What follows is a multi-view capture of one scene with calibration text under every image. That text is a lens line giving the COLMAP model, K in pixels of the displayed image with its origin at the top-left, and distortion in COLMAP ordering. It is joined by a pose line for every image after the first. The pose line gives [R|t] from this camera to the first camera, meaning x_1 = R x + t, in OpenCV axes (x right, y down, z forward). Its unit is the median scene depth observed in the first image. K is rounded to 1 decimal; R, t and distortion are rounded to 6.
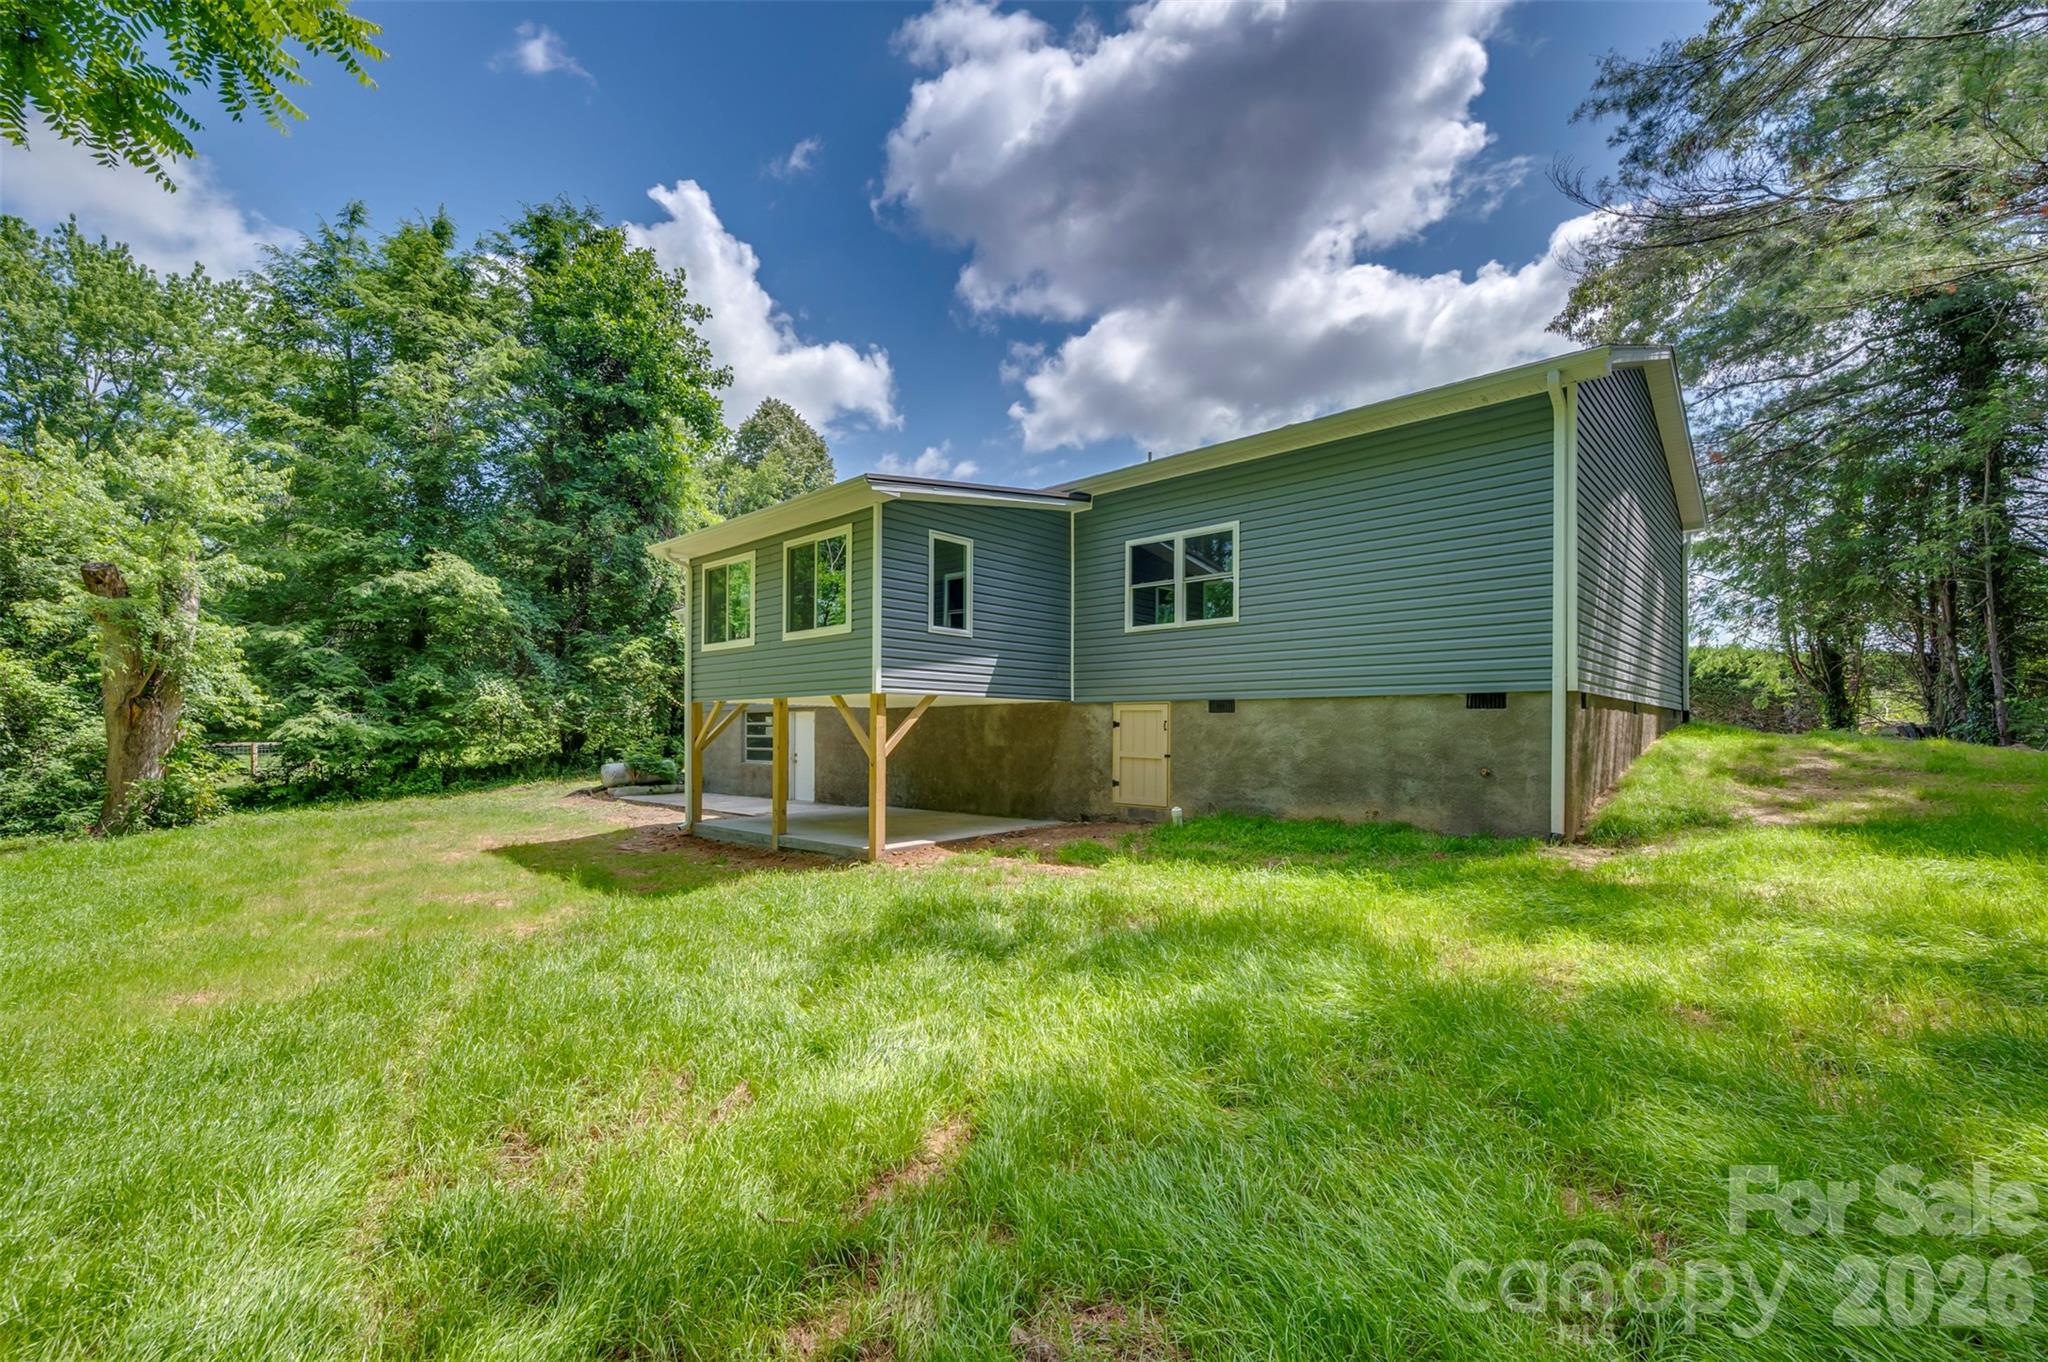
lens RADIAL K [[856.0, 0, 1027.6], [0, 856.0, 732.1], [0, 0, 1]] dist [-0.001796, 0.000172]
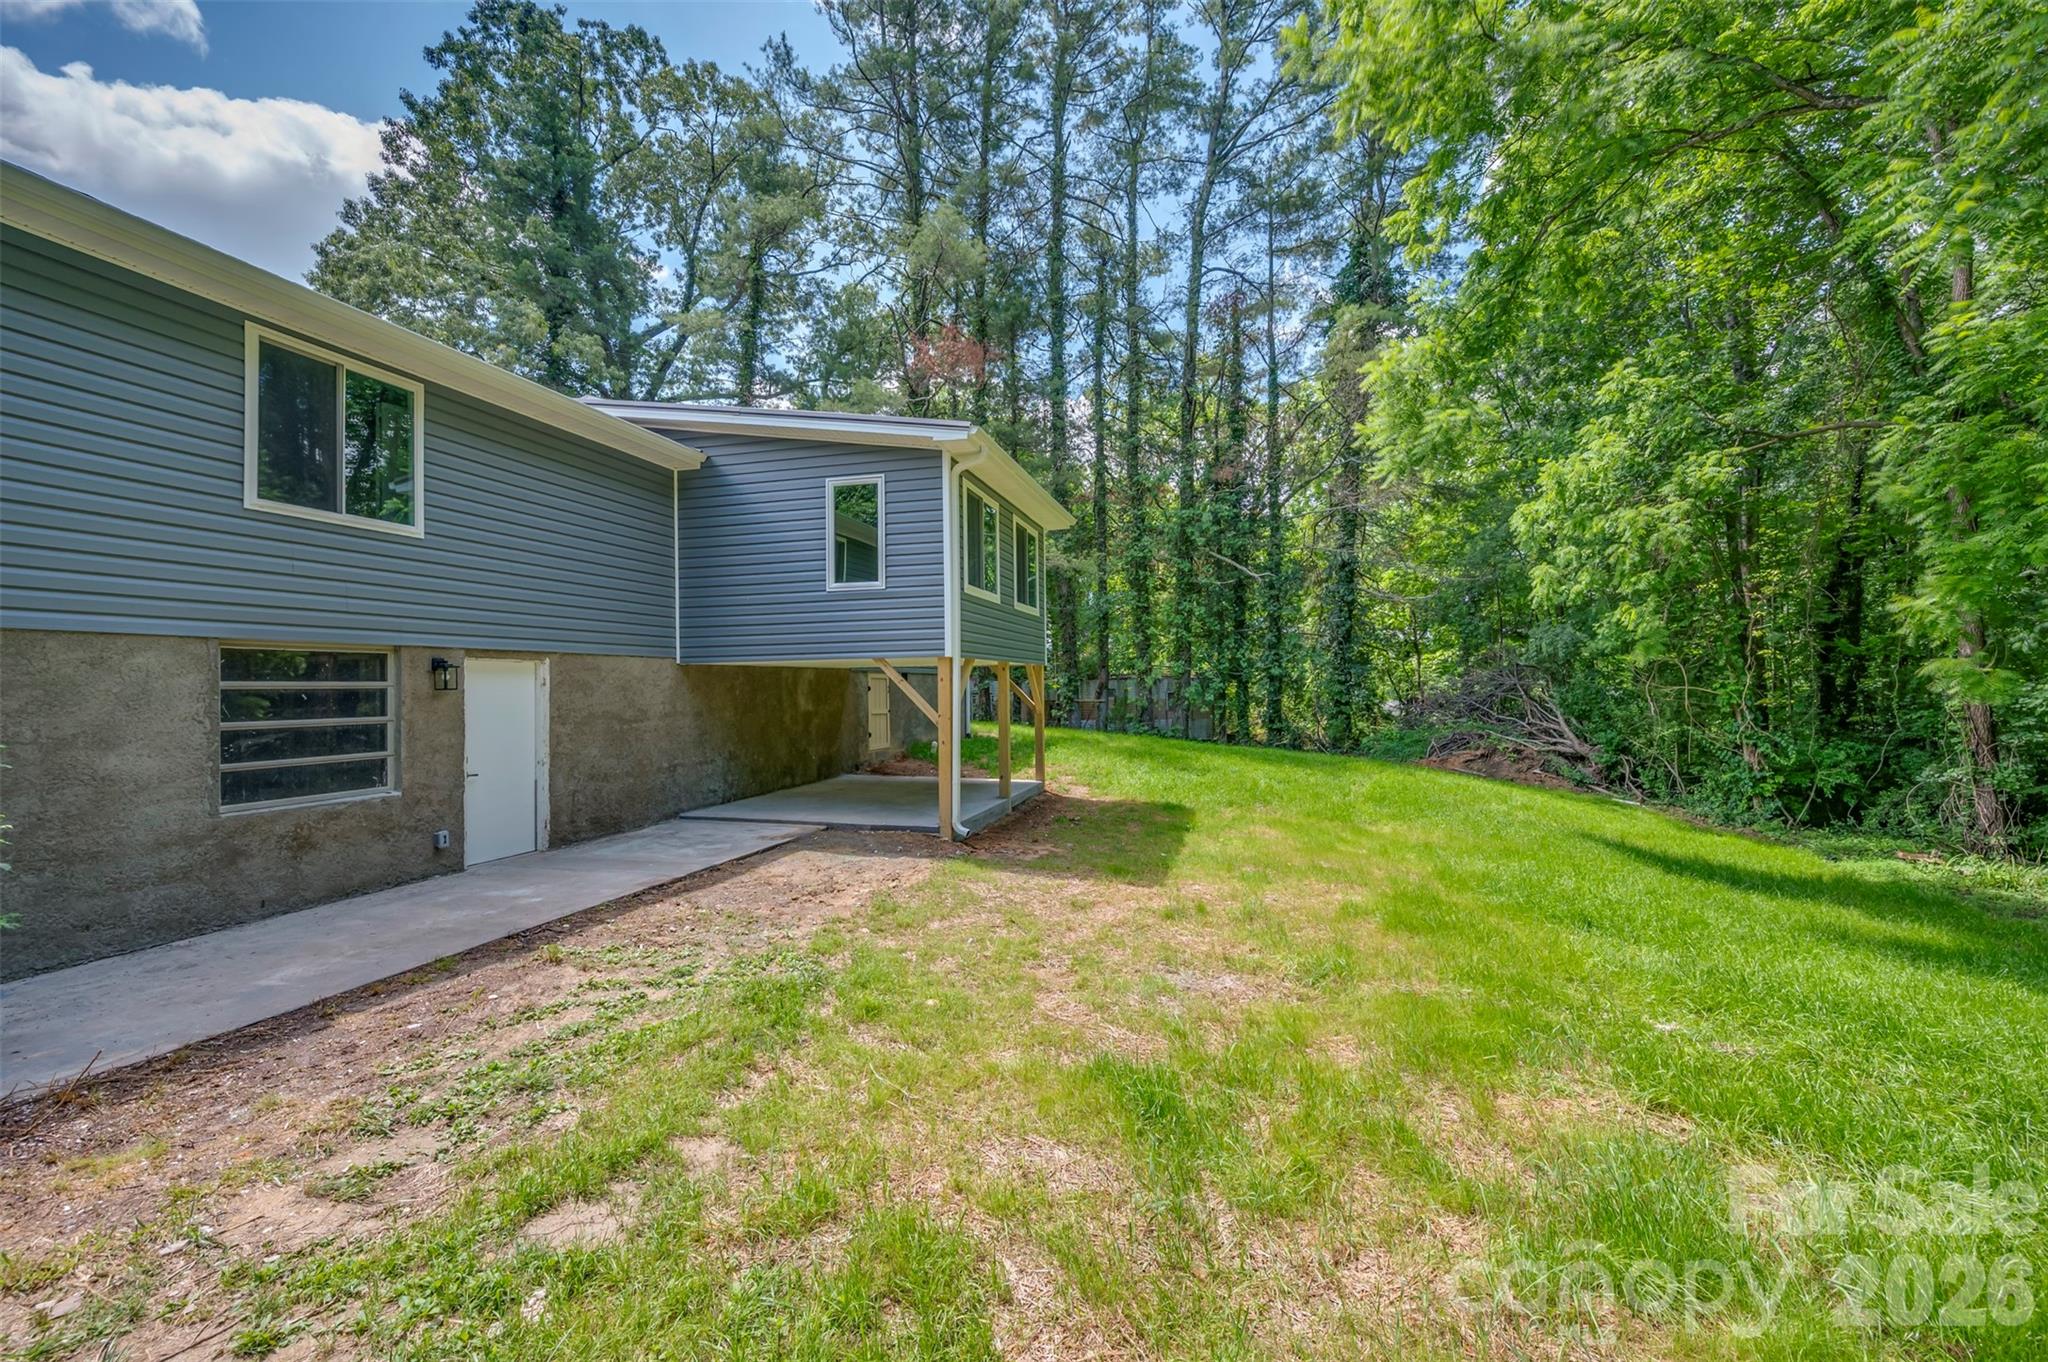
lens RADIAL K [[878.9, 0, 1024.0], [0, 878.9, 681.0], [0, 0, 1]] dist [-0.001343, -0.000369]
pose [[-0.480835, 0.009413, 0.876761, -1.035289], [0.009566, 0.999939, -0.005489, -0.010123], [-0.876759, 0.005748, -0.480896, 1.271351]]
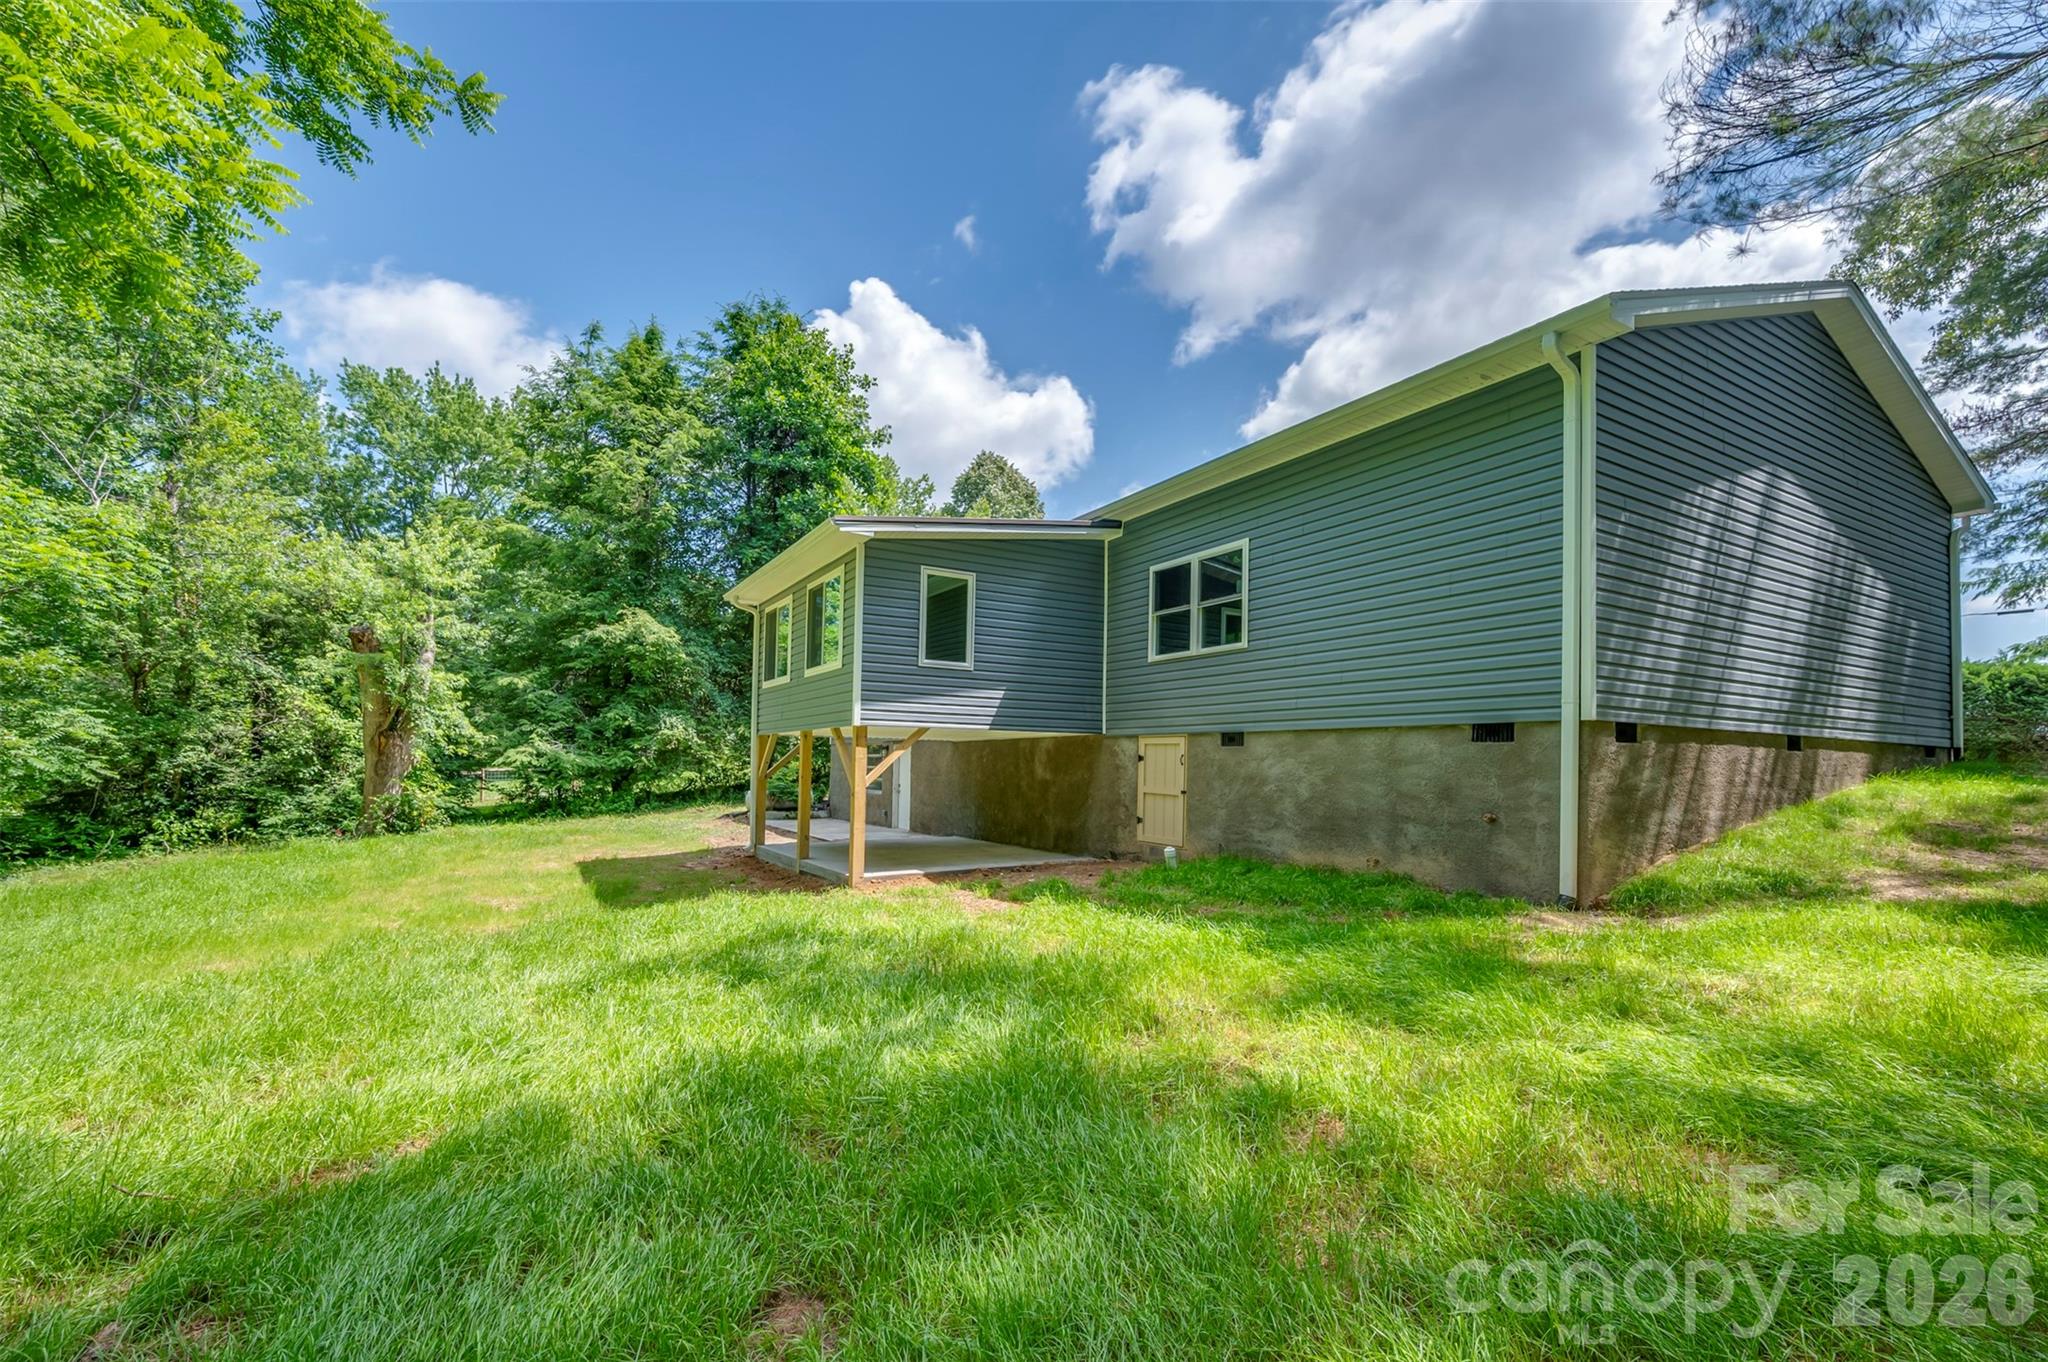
lens RADIAL K [[849.5, 0, 1021.6], [0, 849.5, 744.4], [0, 0, 1]] dist [-0.000343, -0.000054]
pose [[0.960309, 0.003961, -0.278911, 0.227544], [-0.011359, 0.999625, -0.024913, 0.000643], [0.278707, 0.027092, 0.959994, 0.051007]]
